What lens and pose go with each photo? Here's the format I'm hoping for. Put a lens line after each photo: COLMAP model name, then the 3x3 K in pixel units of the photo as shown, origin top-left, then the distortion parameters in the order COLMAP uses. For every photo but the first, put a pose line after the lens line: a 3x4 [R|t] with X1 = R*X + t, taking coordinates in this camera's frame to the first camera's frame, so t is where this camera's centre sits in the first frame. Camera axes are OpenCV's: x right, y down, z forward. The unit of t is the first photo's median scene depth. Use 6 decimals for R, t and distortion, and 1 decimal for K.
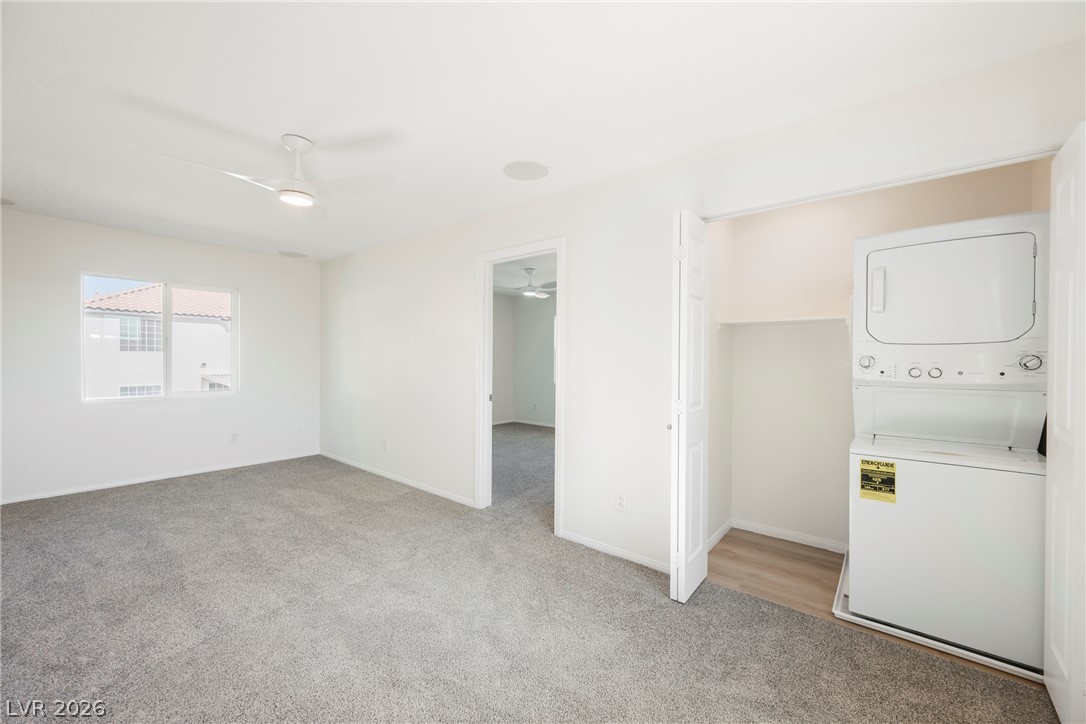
lens RADIAL K [[426.8, 0, 544.5], [0, 426.8, 363.5], [0, 0, 1]] dist [-0.006315, 0.000052]
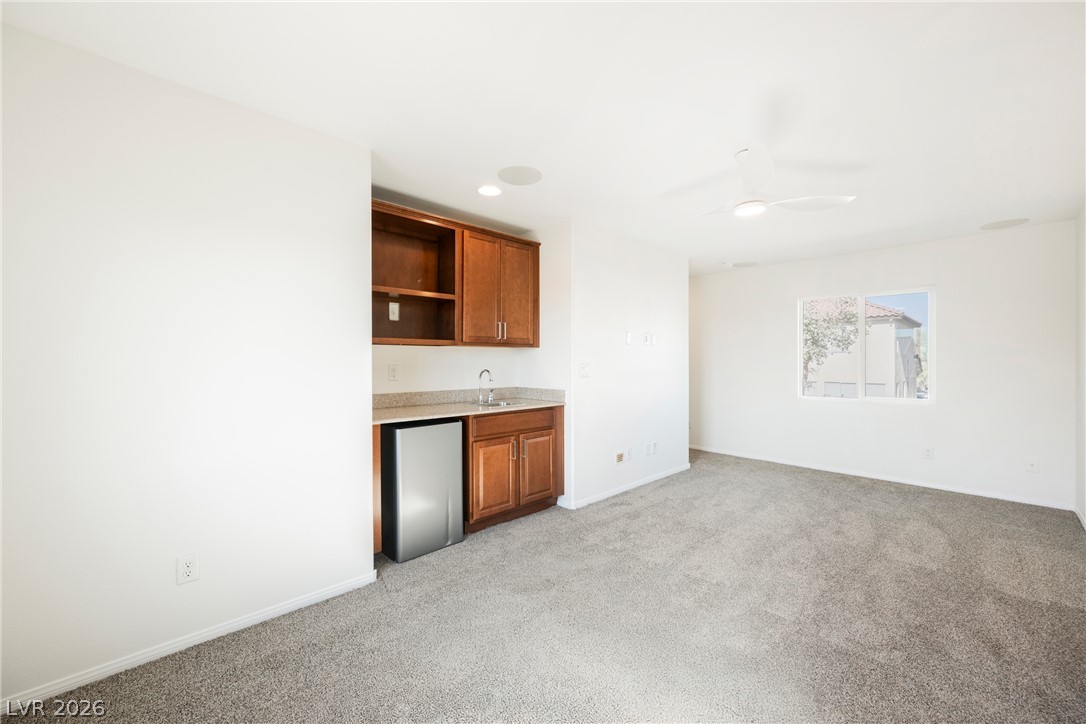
lens RADIAL K [[426.8, 0, 544.5], [0, 426.8, 363.5], [0, 0, 1]] dist [-0.006315, 0.000052]
pose [[-0.149717, 0.000485, -0.988729, 0.378902], [-0.009035, 0.999957, 0.001858, -0.011057], [0.988688, 0.009211, -0.149706, 0.466504]]
